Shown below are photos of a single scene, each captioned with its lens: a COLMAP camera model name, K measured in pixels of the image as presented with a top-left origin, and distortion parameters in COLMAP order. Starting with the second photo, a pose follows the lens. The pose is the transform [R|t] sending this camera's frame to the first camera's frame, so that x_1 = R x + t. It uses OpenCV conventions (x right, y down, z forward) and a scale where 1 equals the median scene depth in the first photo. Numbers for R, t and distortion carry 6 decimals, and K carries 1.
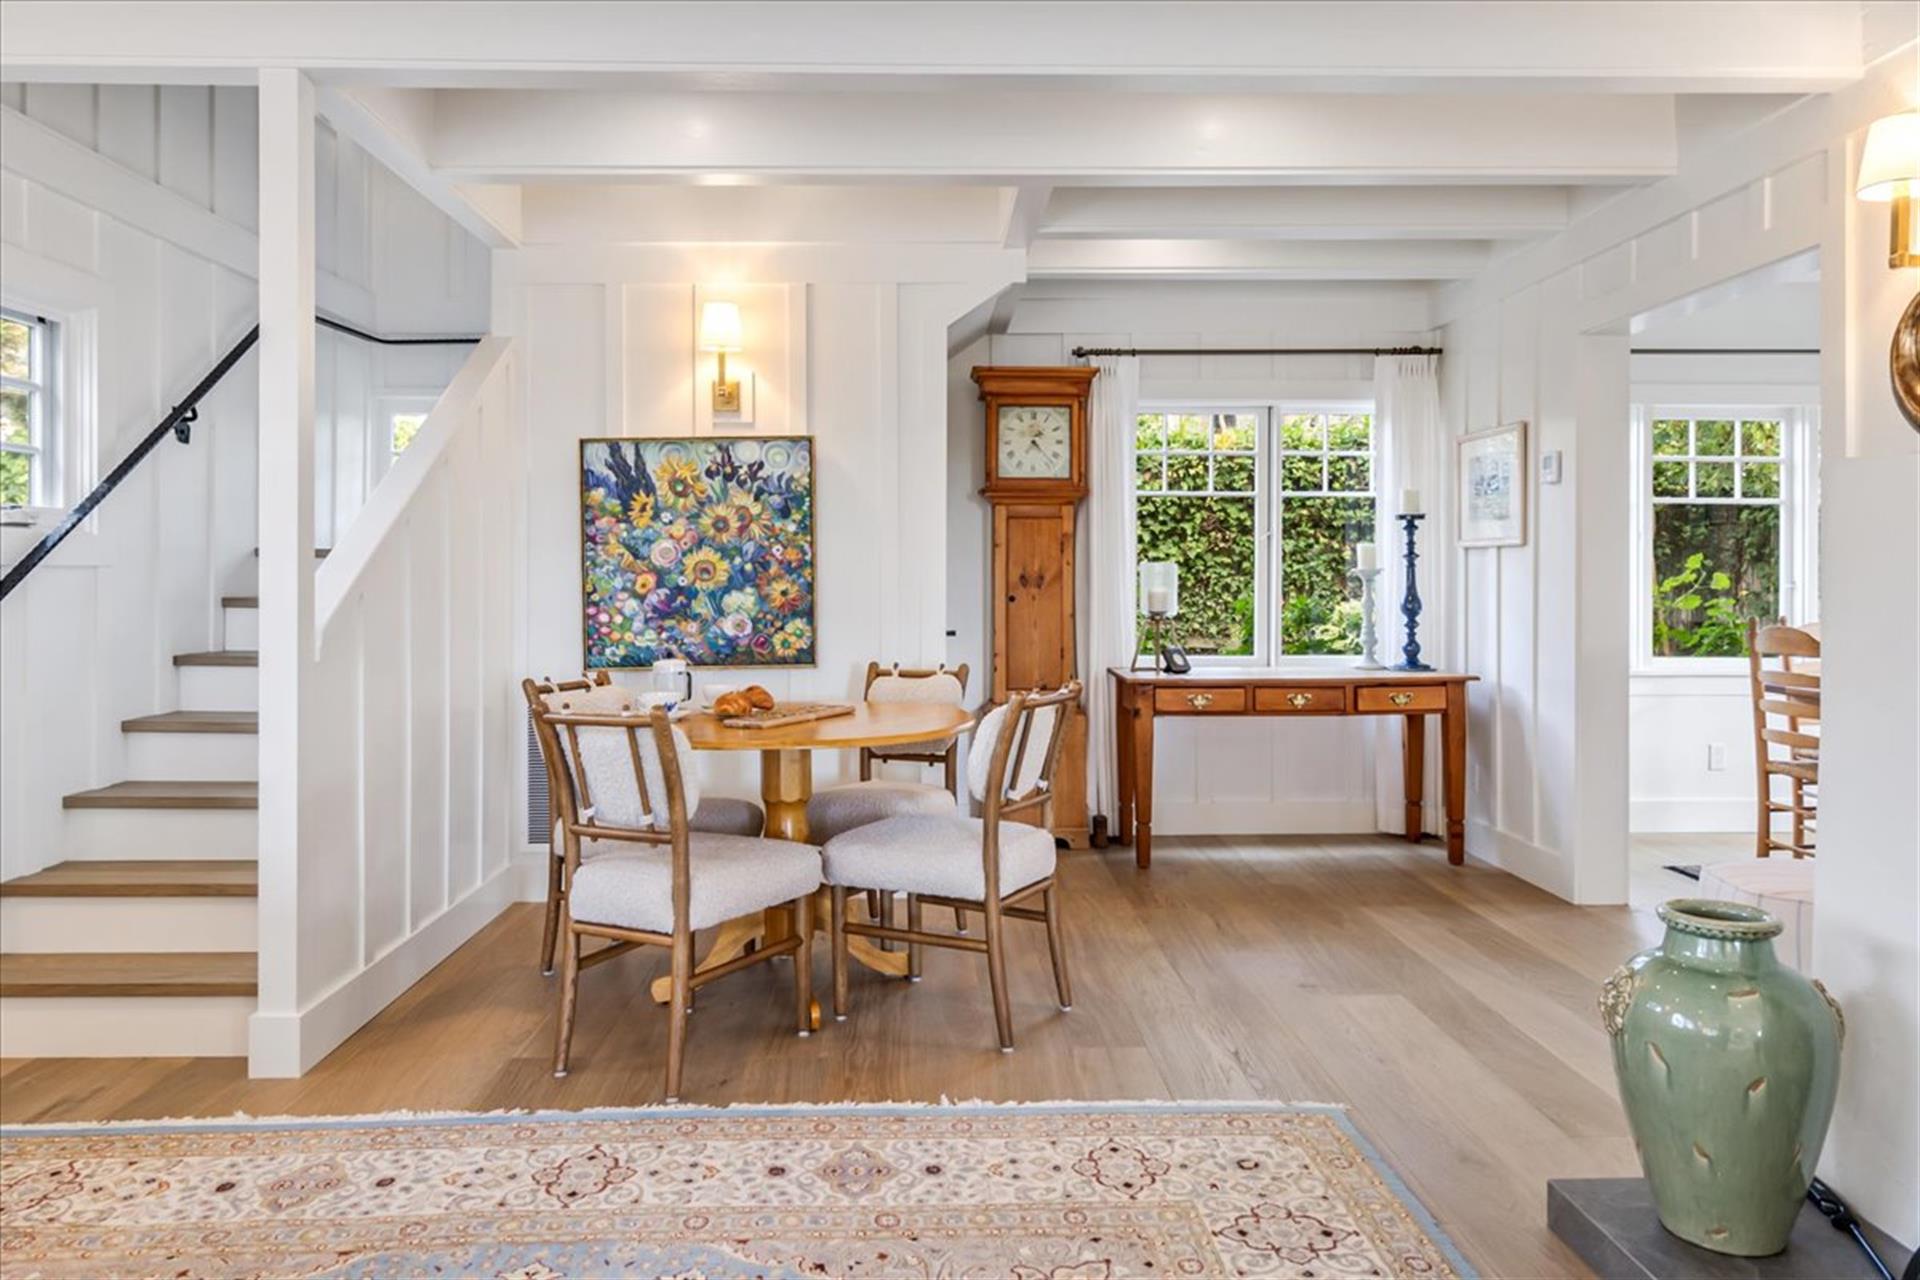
lens RADIAL K [[1256.3, 0, 954.1], [0, 1256.3, 575.0], [0, 0, 1]] dist [0.000066, -0.001795]
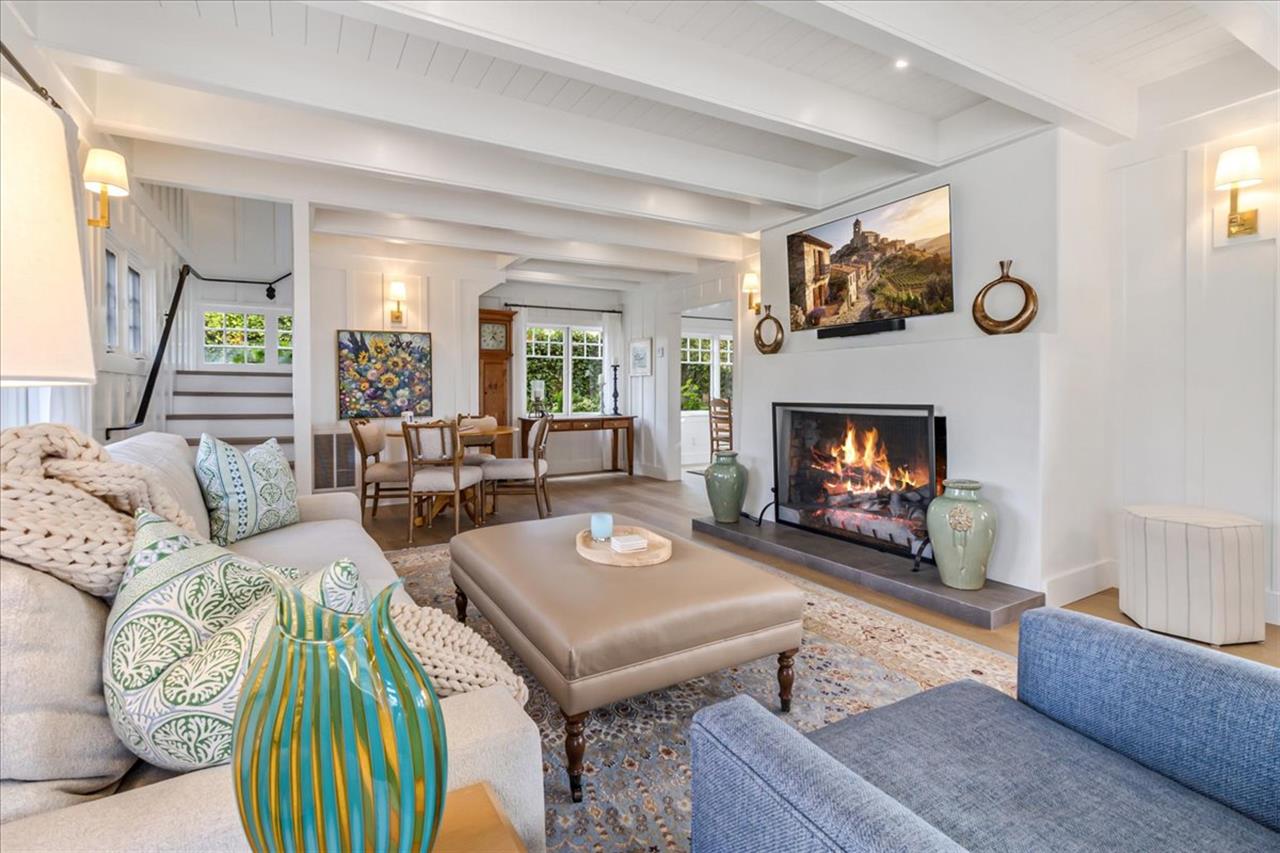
lens RADIAL K [[583.6, 0, 635.4], [0, 583.6, 397.1], [0, 0, 1]] dist [0.000328, -0.000008]
pose [[0.878426, -0.007598, 0.477817, -0.330683], [0.002771, 0.999938, 0.010806, 0.017827], [-0.477869, -0.008168, 0.878393, -0.339372]]
